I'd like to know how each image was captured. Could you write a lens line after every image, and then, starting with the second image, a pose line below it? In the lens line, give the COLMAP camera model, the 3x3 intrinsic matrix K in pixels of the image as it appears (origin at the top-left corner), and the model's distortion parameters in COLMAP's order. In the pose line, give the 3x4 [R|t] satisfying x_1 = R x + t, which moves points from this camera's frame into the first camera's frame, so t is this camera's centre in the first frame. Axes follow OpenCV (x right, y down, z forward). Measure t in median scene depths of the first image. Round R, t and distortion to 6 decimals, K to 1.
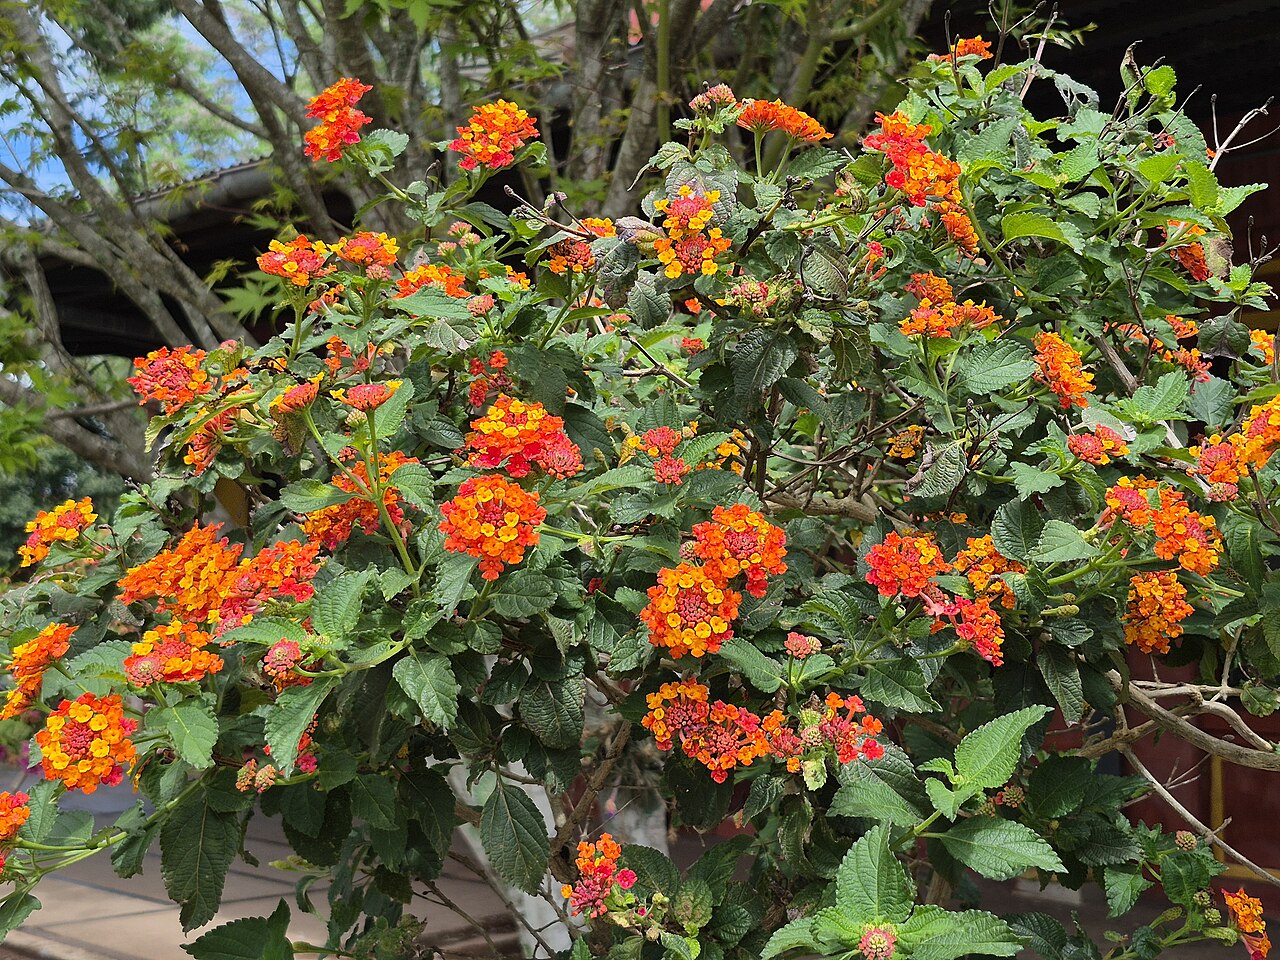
lens RADIAL K [[1733.1, 0, 640.0], [0, 1733.1, 480.0], [0, 0, 1]] dist [0.124218, -0.044341]
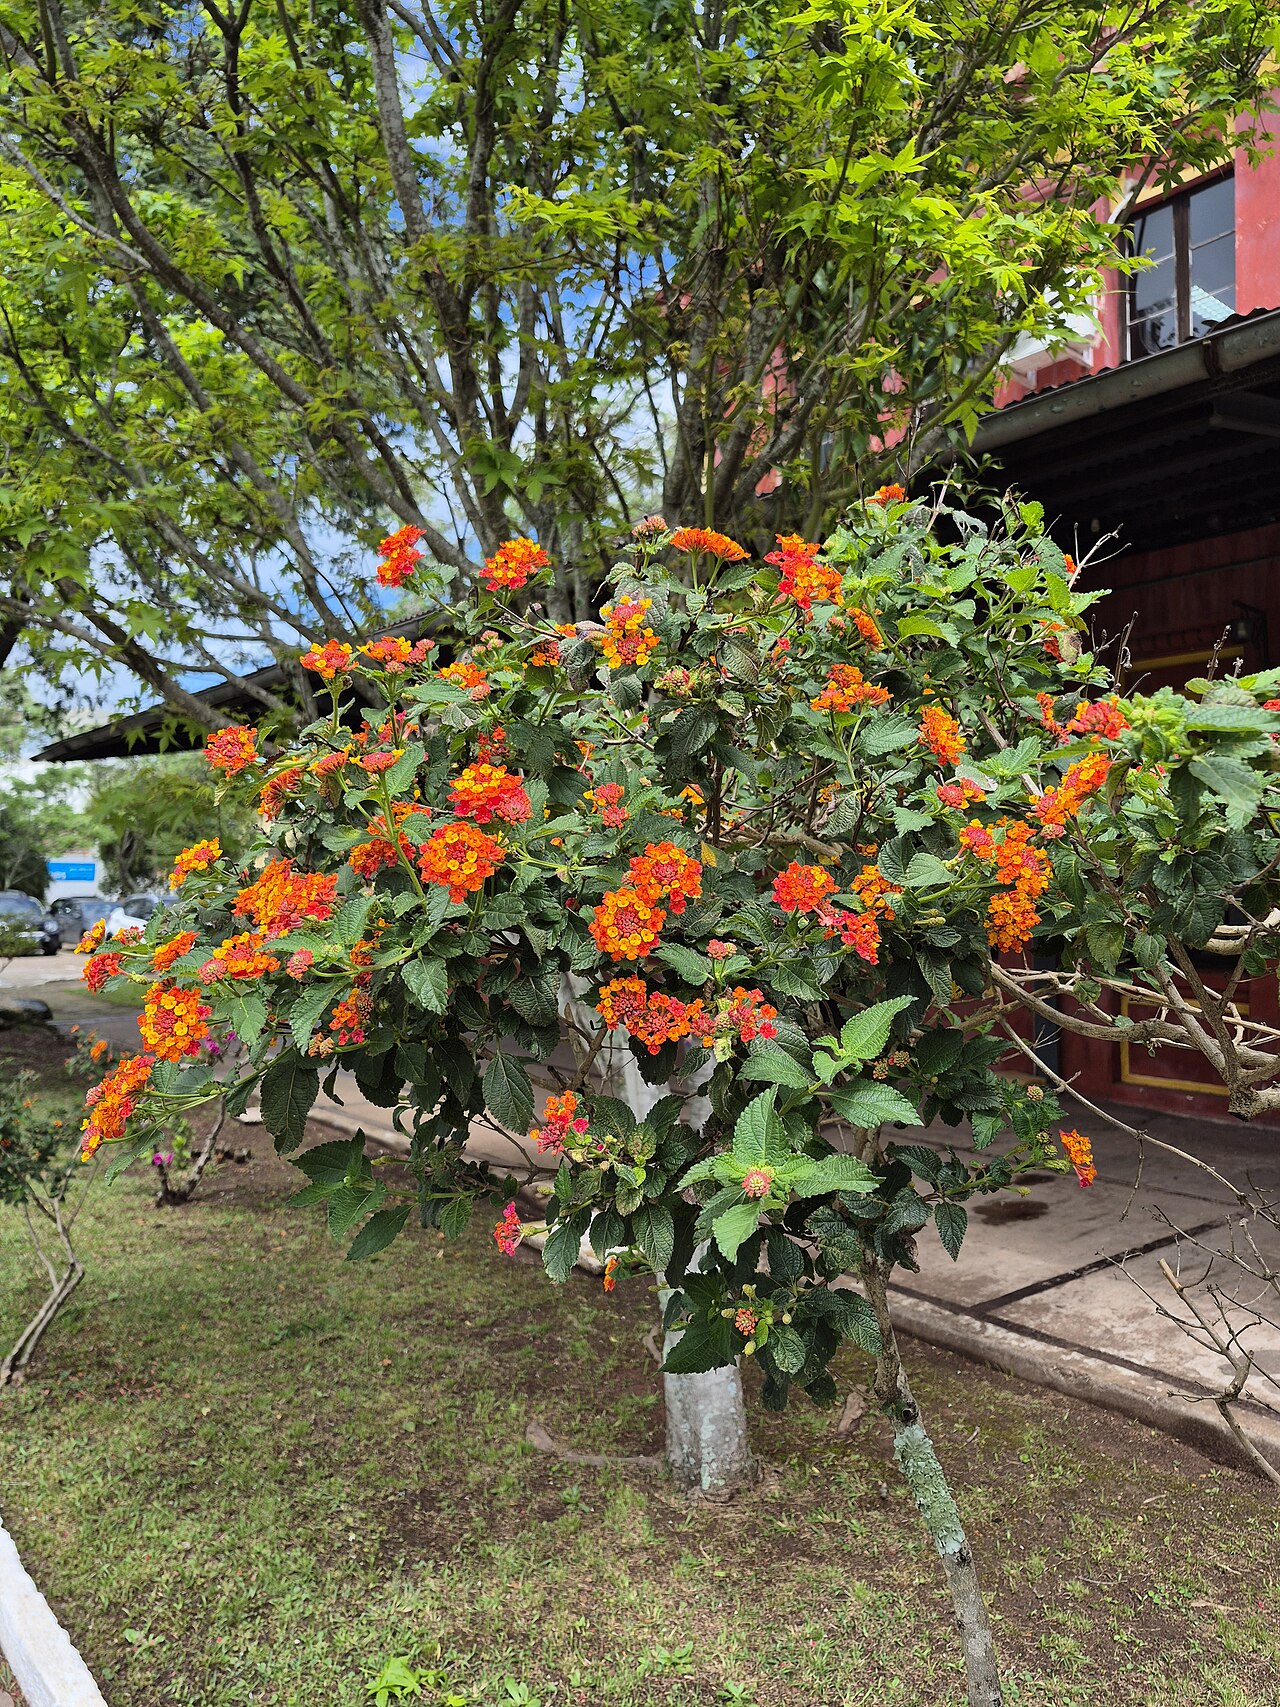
lens RADIAL K [[1148.9, 0, 657.7], [0, 1148.9, 861.3], [0, 0, 1]] dist [0.111493, -0.002285]
pose [[0.997252, -0.004710, -0.073929, 0.107705], [0.007547, 0.999244, 0.038134, -0.004407], [0.073694, -0.038587, 0.996534, 0.133551]]
